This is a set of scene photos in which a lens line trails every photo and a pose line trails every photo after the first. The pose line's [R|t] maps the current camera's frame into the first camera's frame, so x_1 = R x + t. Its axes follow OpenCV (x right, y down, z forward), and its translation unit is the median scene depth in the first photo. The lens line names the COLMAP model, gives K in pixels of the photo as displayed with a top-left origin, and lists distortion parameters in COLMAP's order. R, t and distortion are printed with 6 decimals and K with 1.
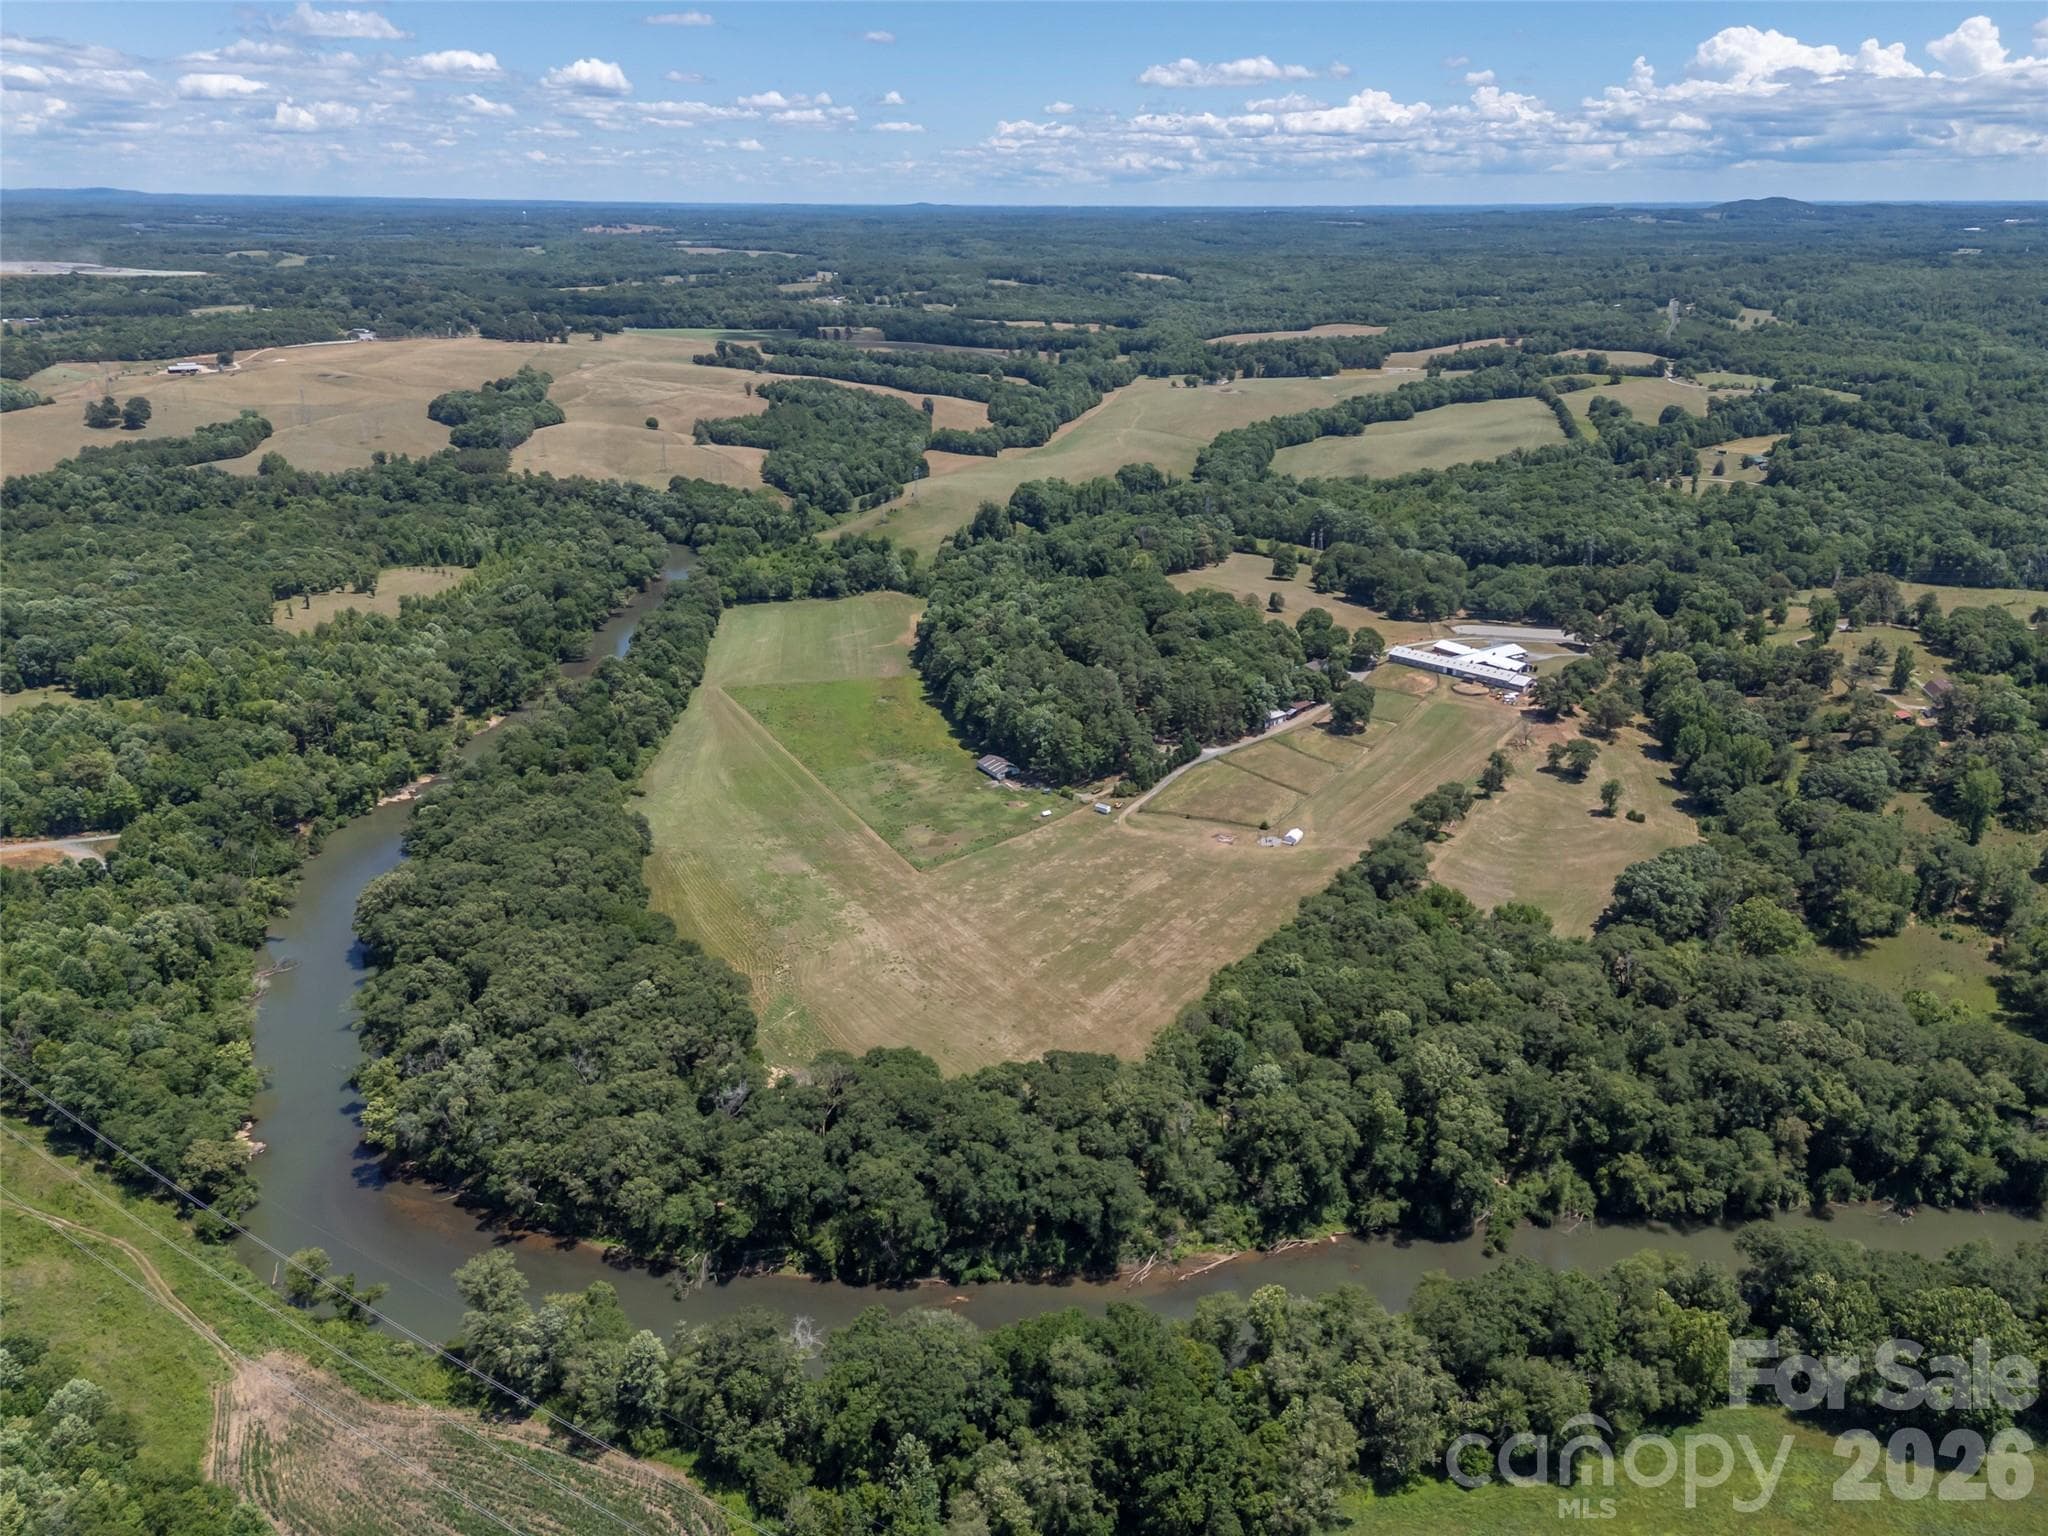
lens RADIAL K [[1494.7, 0, 1035.2], [0, 1494.7, 769.8], [0, 0, 1]] dist [0.101676, -0.076453]
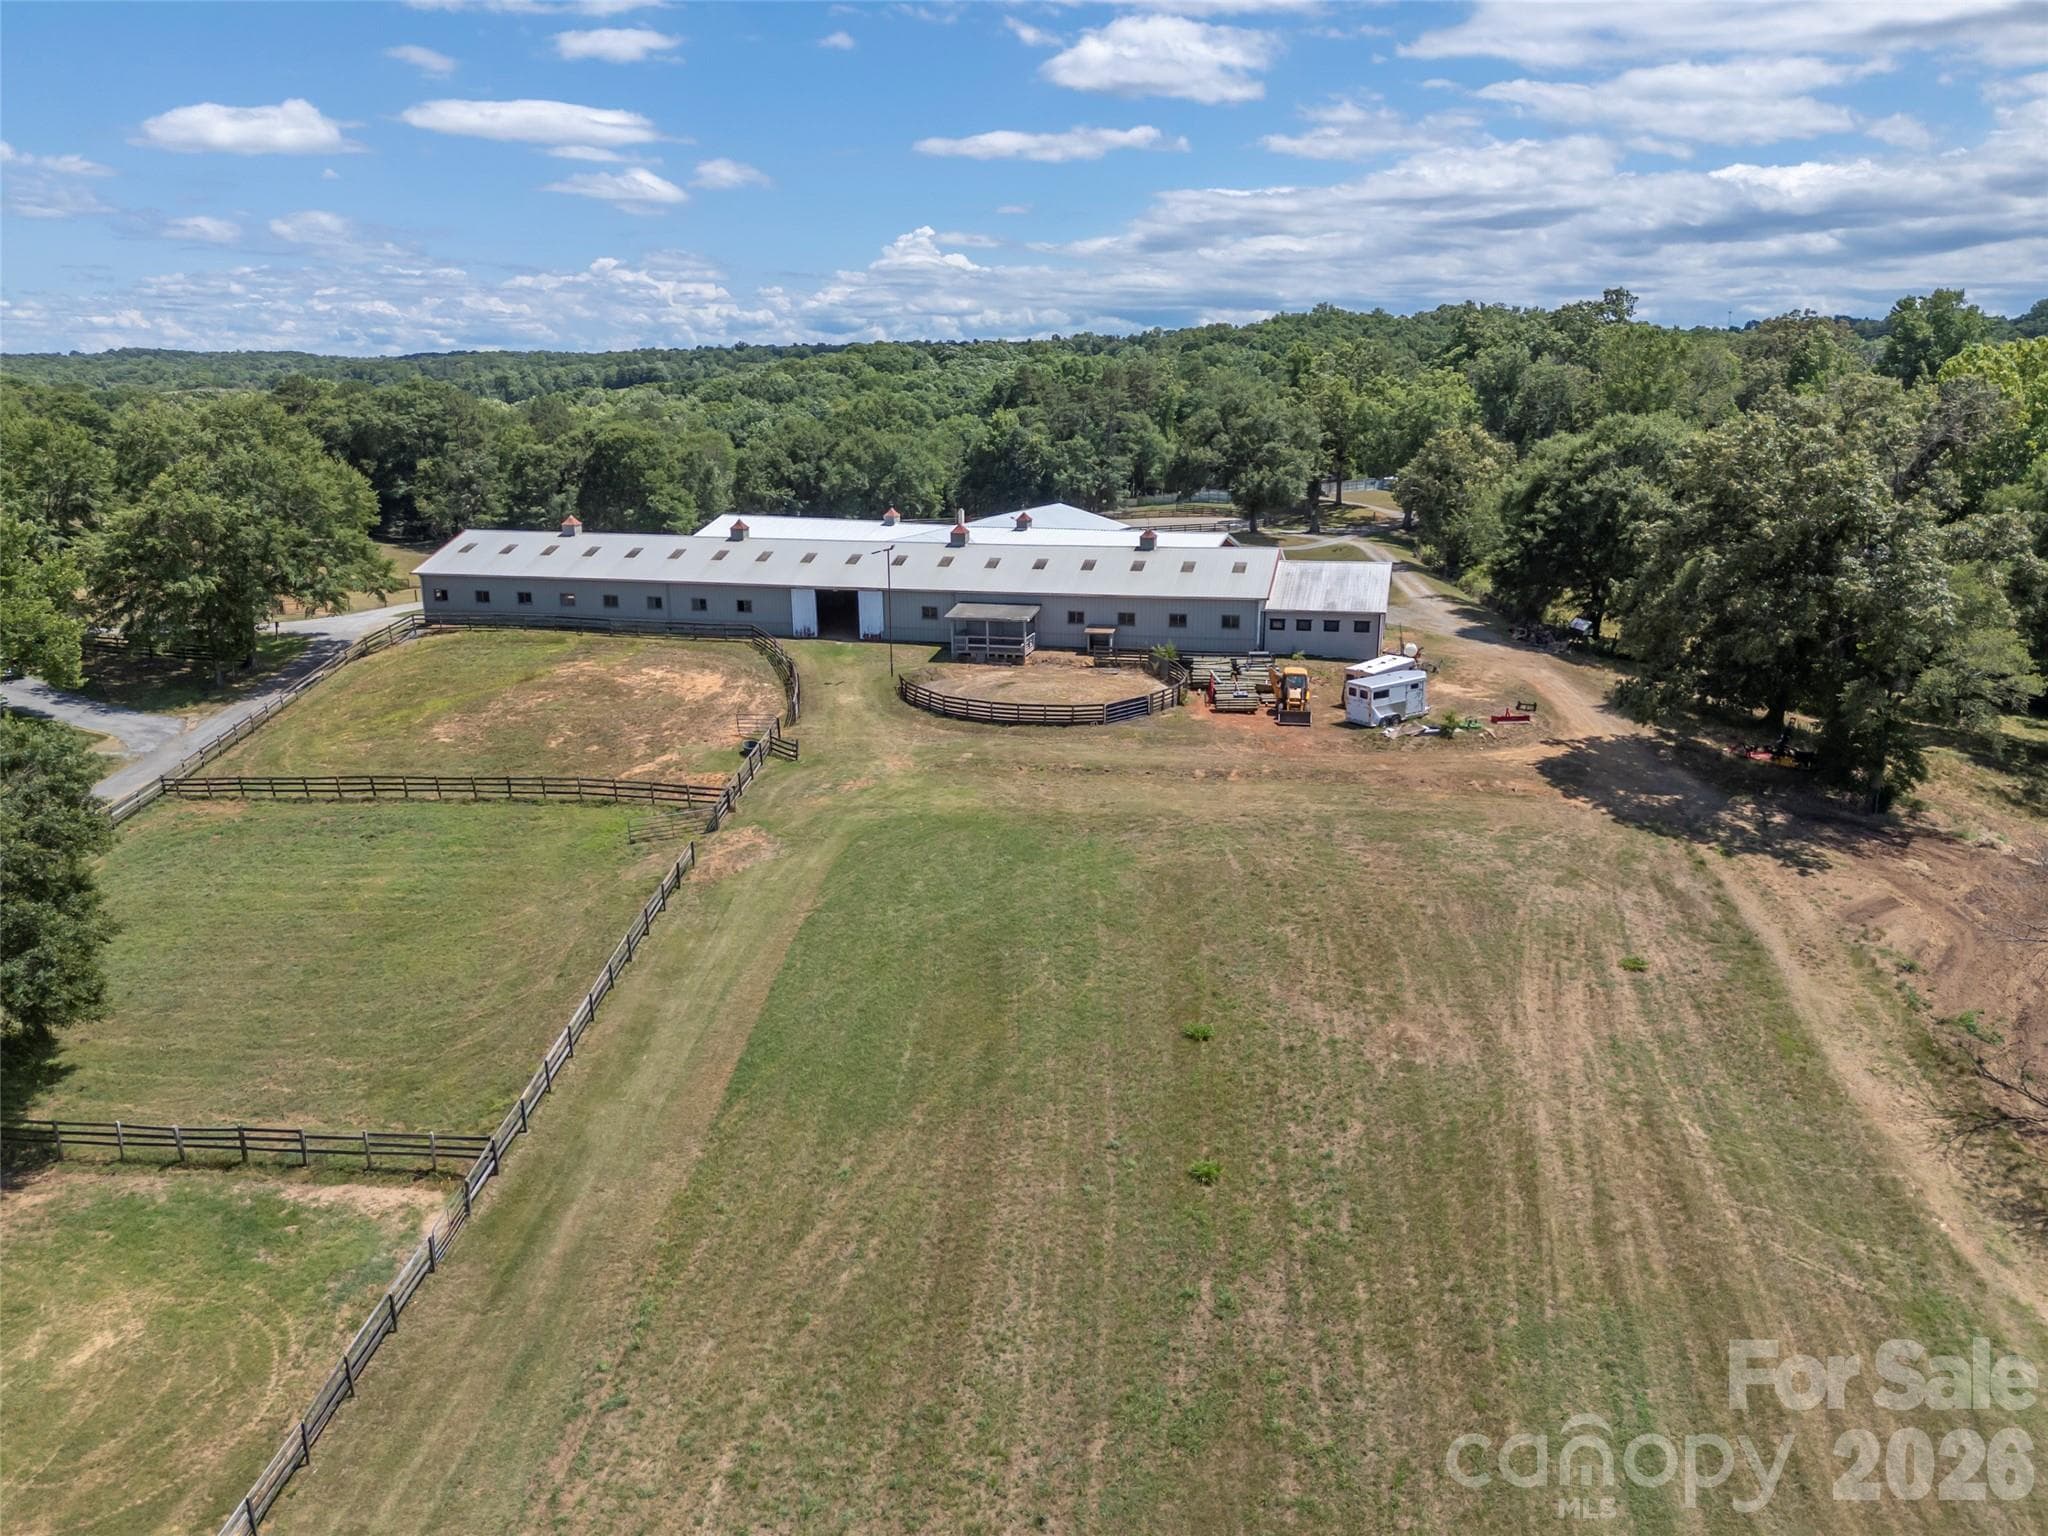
lens RADIAL K [[1494.7, 0, 1014.1], [0, 1494.7, 769.8], [0, 0, 1]] dist [0.101676, -0.076453]
pose [[0.867515, -0.133088, 0.479276, 0.267877], [0.187125, 0.980079, -0.066553, -0.046332], [-0.460871, 0.147421, 0.875137, 1.064060]]
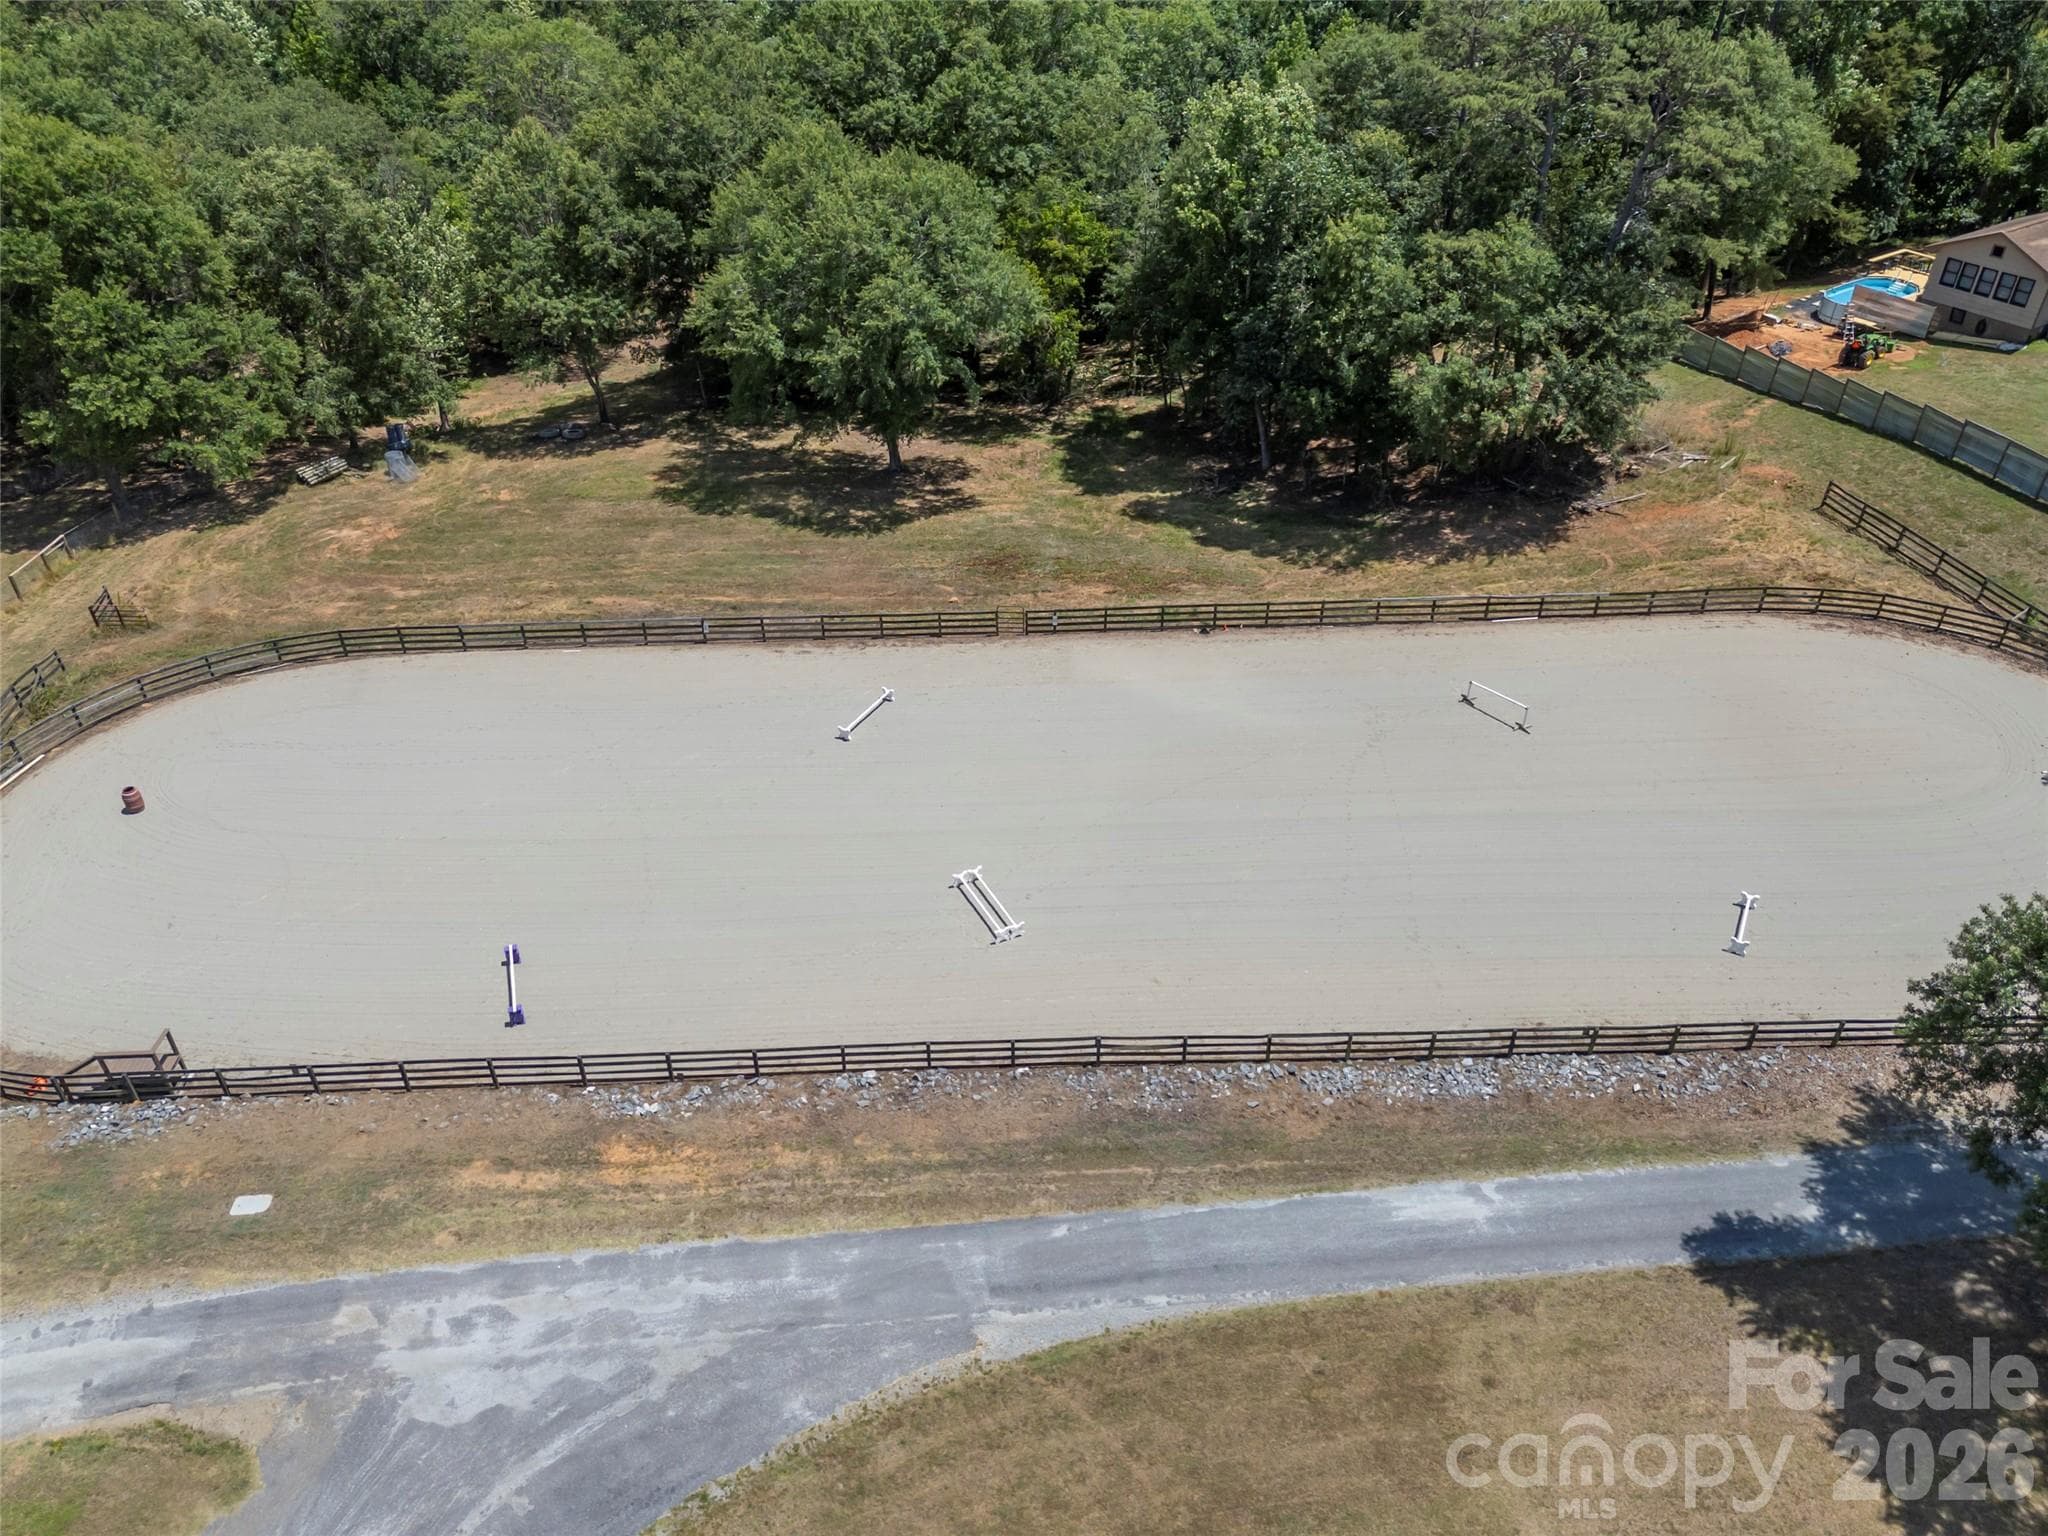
lens RADIAL K [[1494.7, 0, 1020.6], [0, 1494.7, 774.1], [0, 0, 1]] dist [0.101676, -0.076453]
pose [[0.970071, -0.151262, 0.189954, 0.419538], [0.096438, 0.957931, 0.270312, -0.148364], [-0.222851, -0.243903, 0.943848, 1.280157]]
